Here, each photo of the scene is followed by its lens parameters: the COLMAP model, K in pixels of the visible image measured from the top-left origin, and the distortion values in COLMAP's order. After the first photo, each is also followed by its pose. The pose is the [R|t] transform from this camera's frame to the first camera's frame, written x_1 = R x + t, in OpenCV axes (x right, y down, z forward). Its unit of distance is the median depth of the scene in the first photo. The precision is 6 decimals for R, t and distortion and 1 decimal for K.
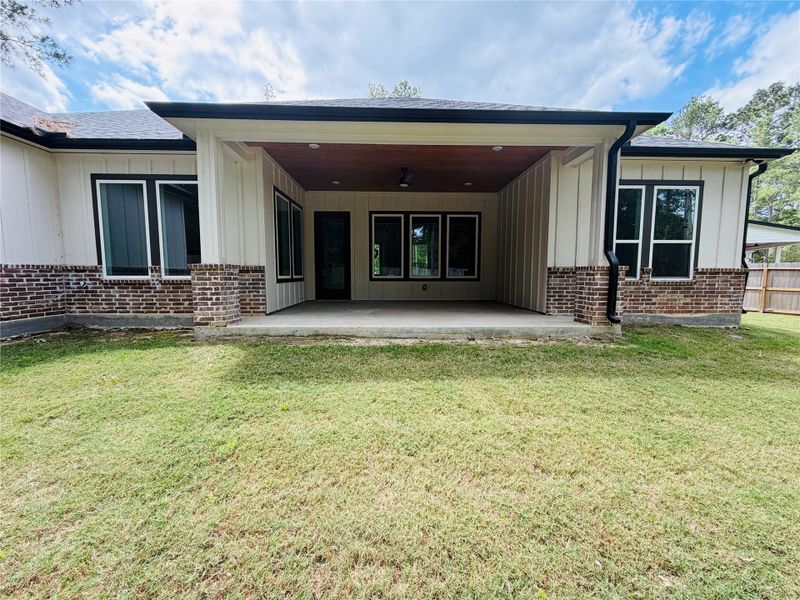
lens RADIAL K [[318.3, 0, 399.1], [0, 318.3, 299.3], [0, 0, 1]] dist [0.000188, 0.000261]
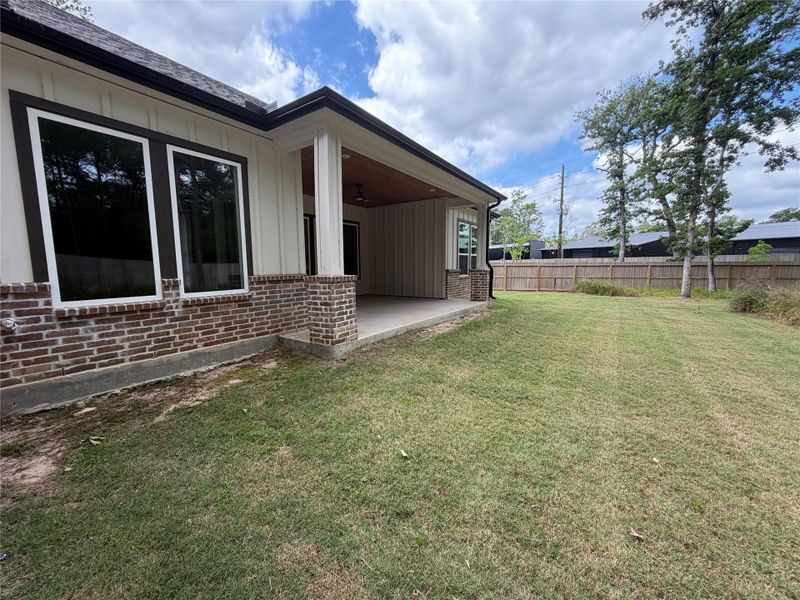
lens RADIAL K [[318.3, 0, 398.7], [0, 318.3, 300.9], [0, 0, 1]] dist [0.000188, 0.000261]
pose [[0.591823, -0.097251, 0.800180, -1.012234], [0.073071, 0.995081, 0.066894, -0.071064], [-0.802749, 0.018881, 0.596017, 0.255654]]
